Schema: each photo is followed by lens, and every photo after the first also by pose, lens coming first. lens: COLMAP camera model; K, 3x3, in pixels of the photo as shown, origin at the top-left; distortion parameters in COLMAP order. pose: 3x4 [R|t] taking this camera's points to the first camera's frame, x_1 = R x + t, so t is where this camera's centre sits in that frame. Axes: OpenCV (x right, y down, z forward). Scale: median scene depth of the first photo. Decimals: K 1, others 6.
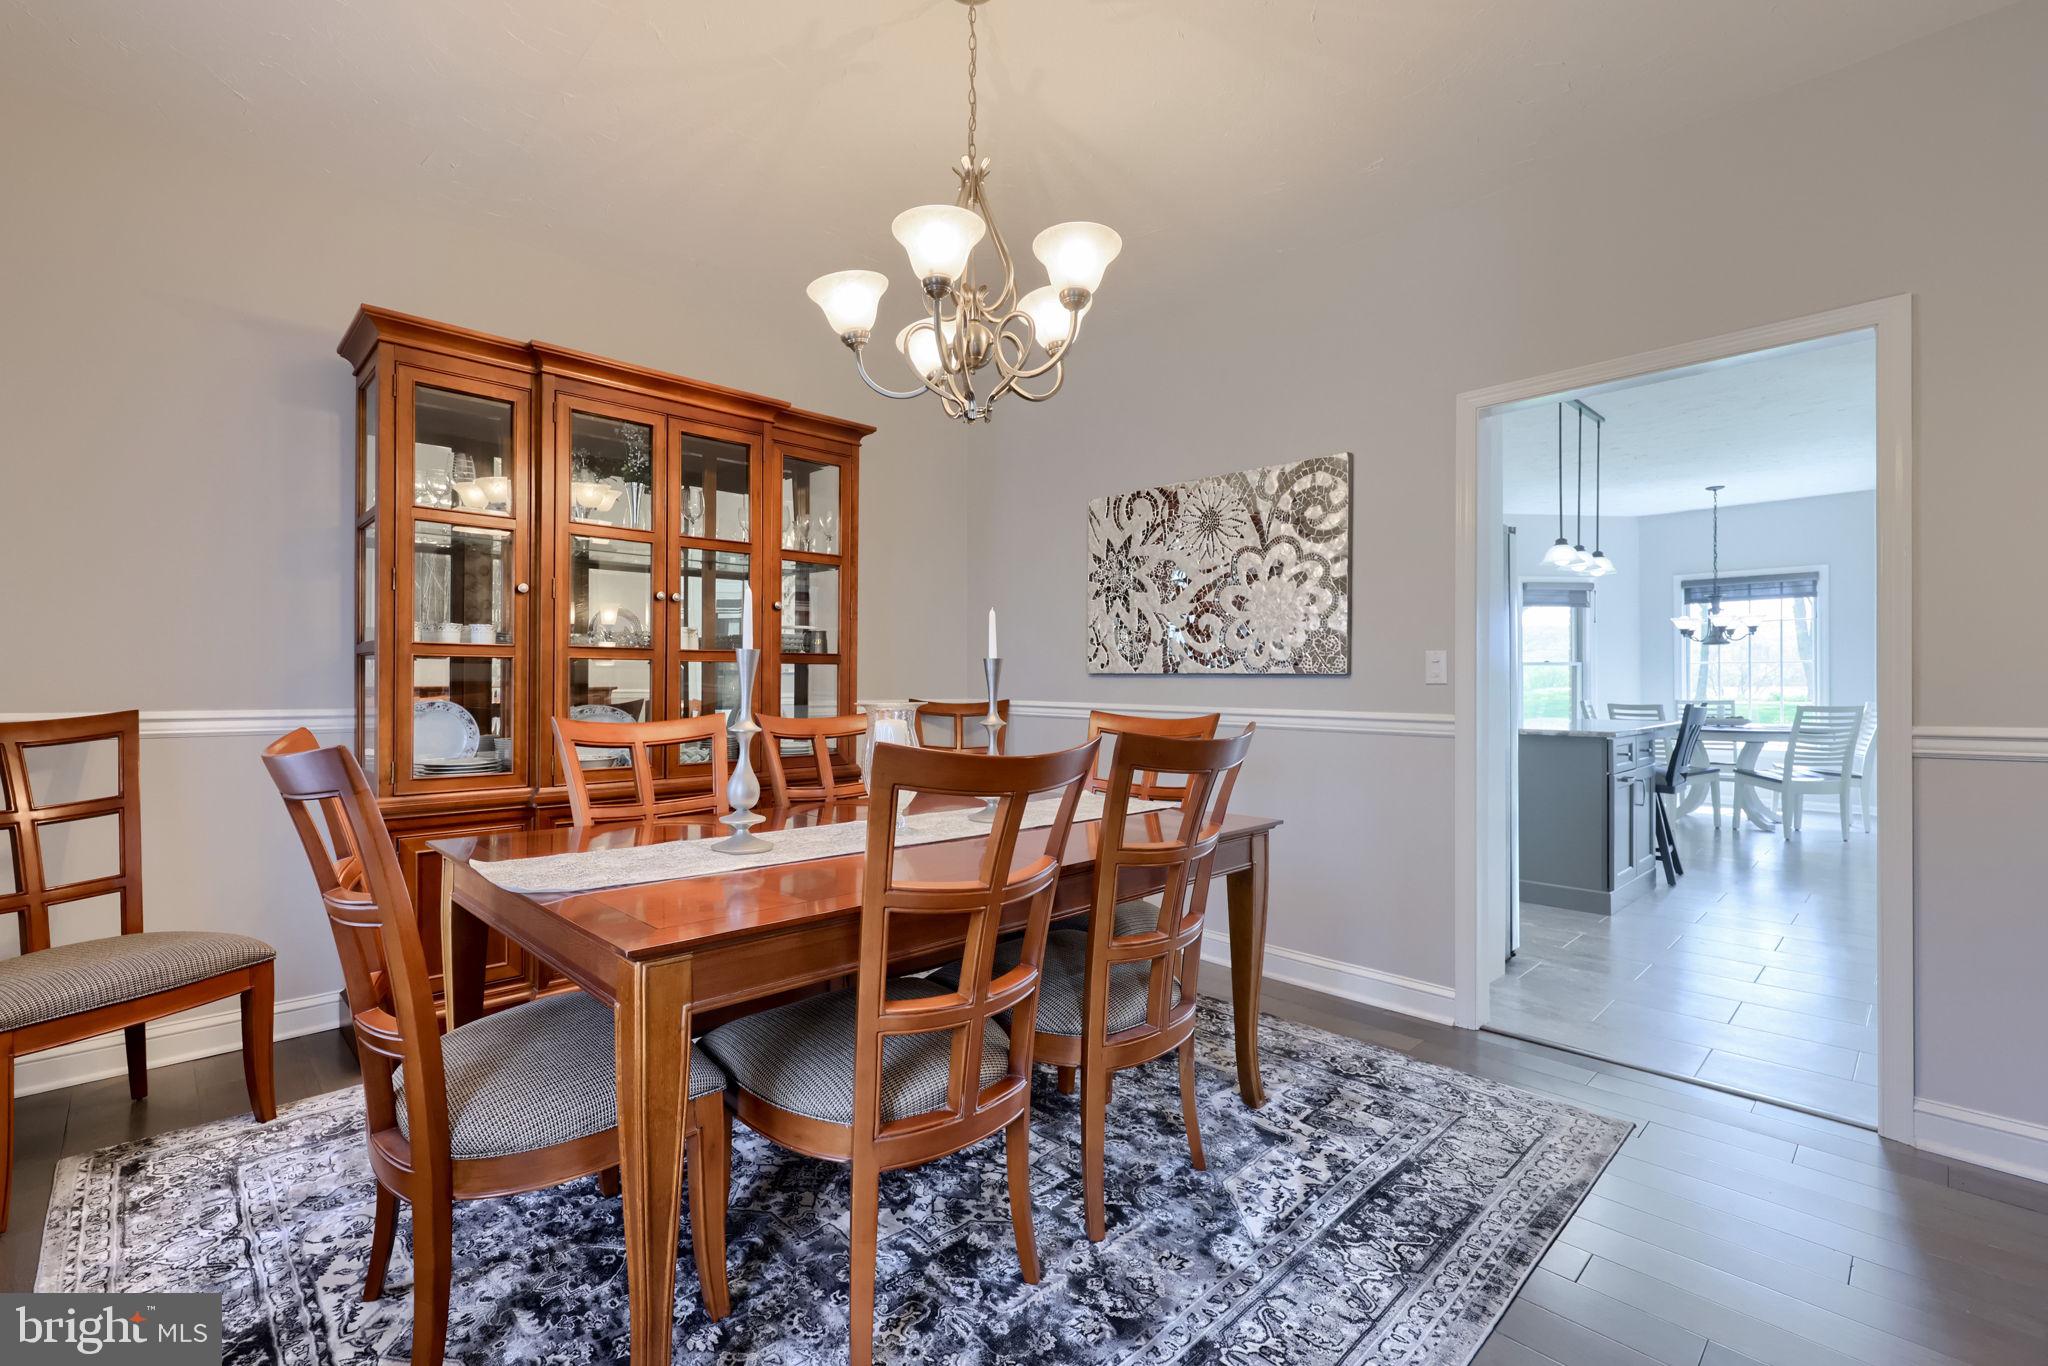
lens RADIAL K [[840.2, 0, 1006.5], [0, 840.2, 686.6], [0, 0, 1]] dist [-0.002182, 0.000207]
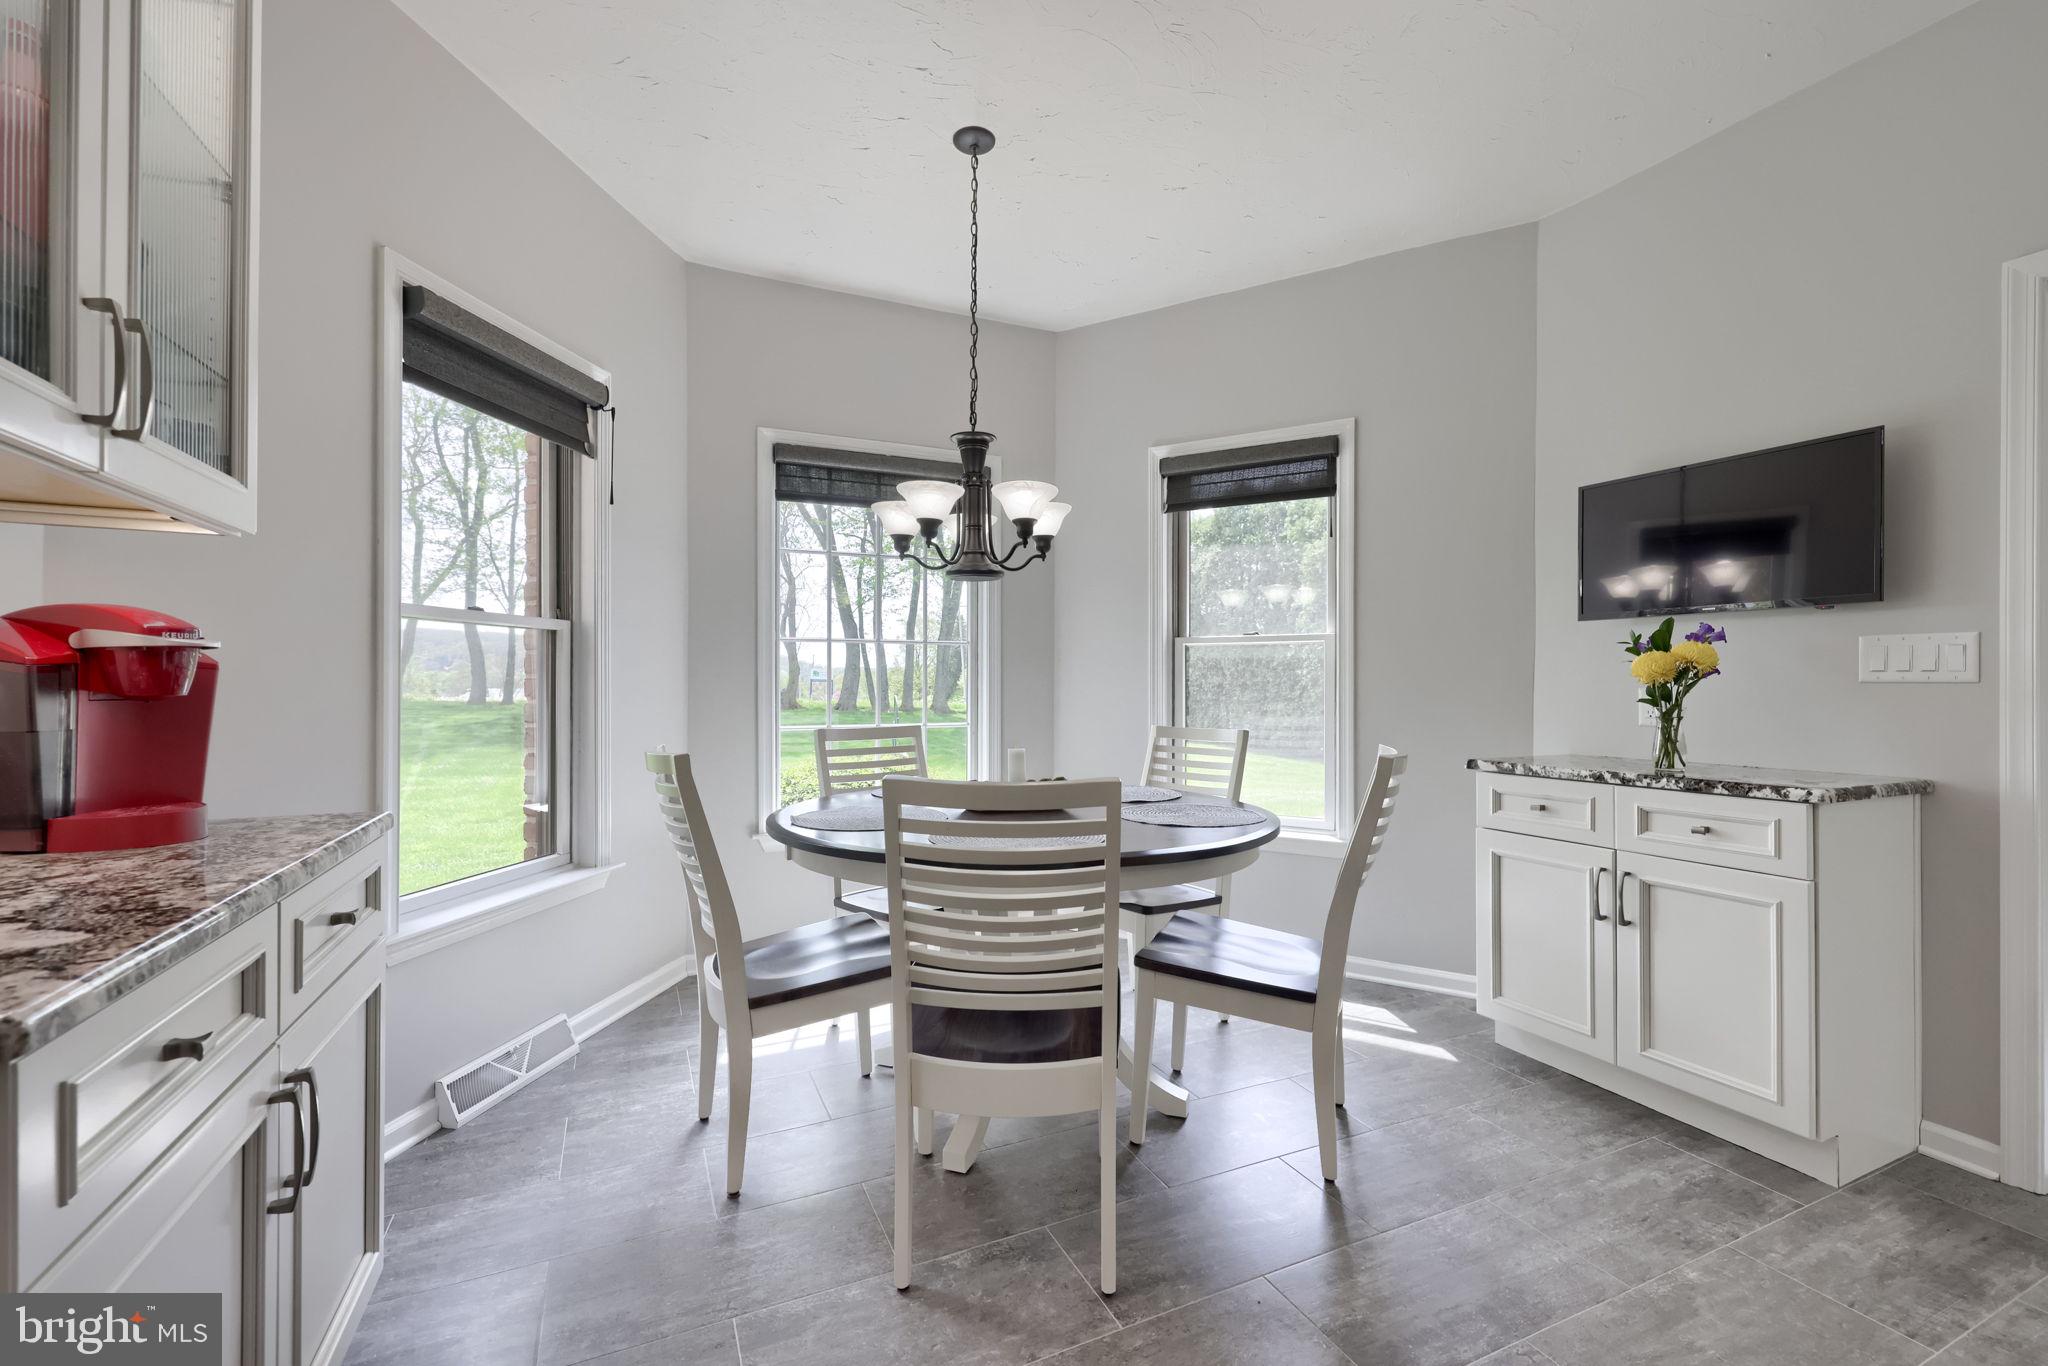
lens RADIAL K [[840.2, 0, 1004.5], [0, 840.2, 682.9], [0, 0, 1]] dist [-0.002182, 0.000207]
pose [[0.290874, 0.005569, 0.956745, 0.497813], [-0.000960, 0.999984, -0.005529, -0.002786], [-0.956761, 0.000690, 0.290875, 0.880430]]
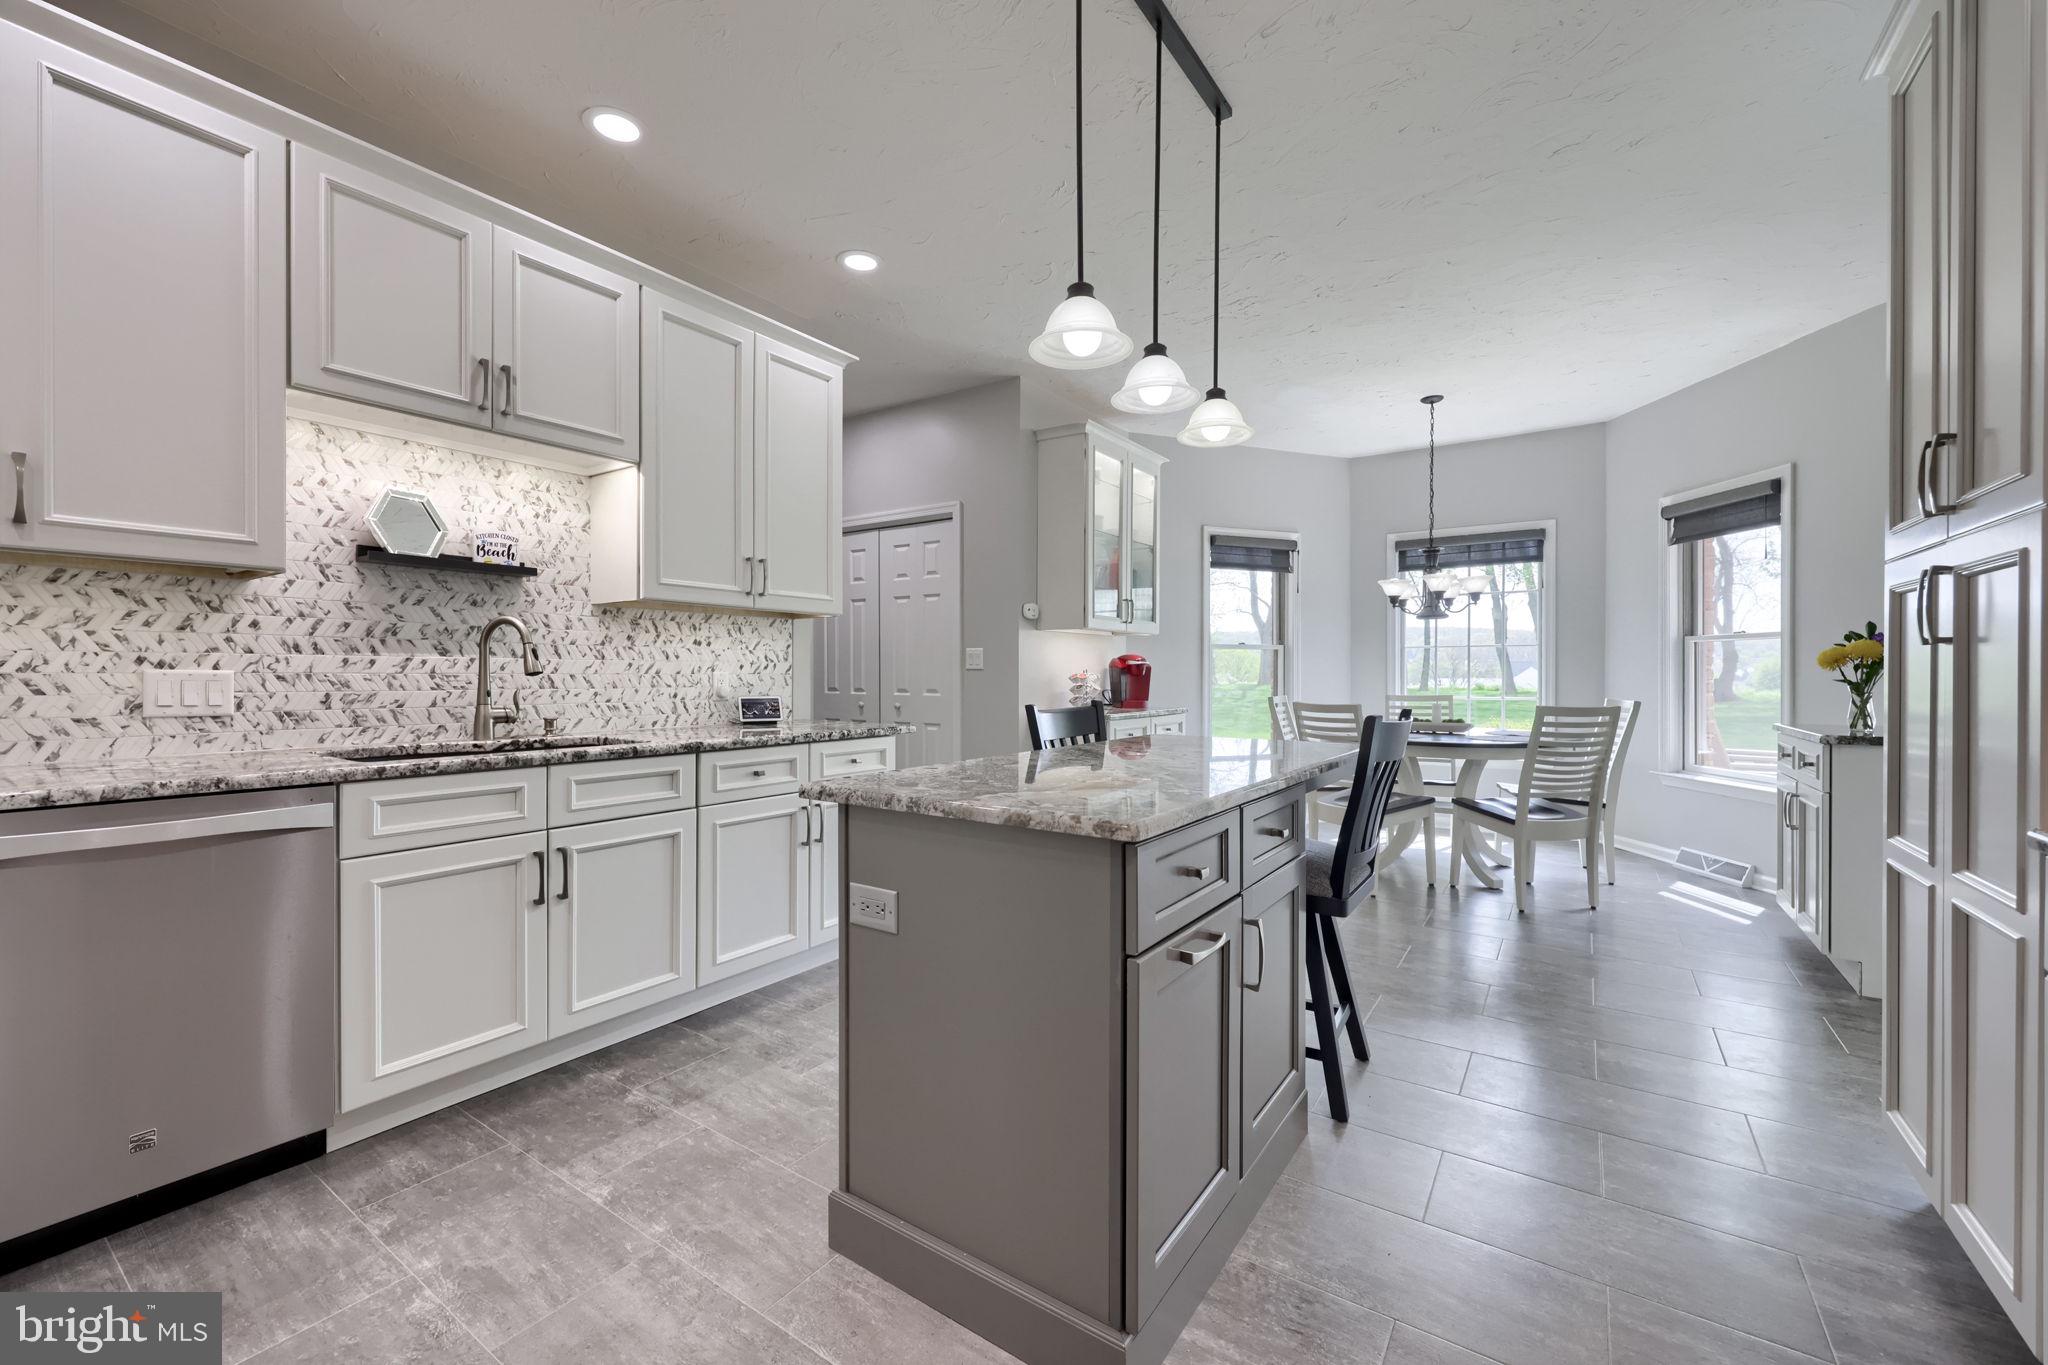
lens RADIAL K [[840.2, 0, 1039.1], [0, 840.2, 678.9], [0, 0, 1]] dist [-0.002182, 0.000207]
pose [[0.966030, 0.002240, 0.258419, 0.325428], [-0.003329, 0.999987, 0.003778, 0.000284], [-0.258407, -0.004510, 0.966025, 0.380402]]
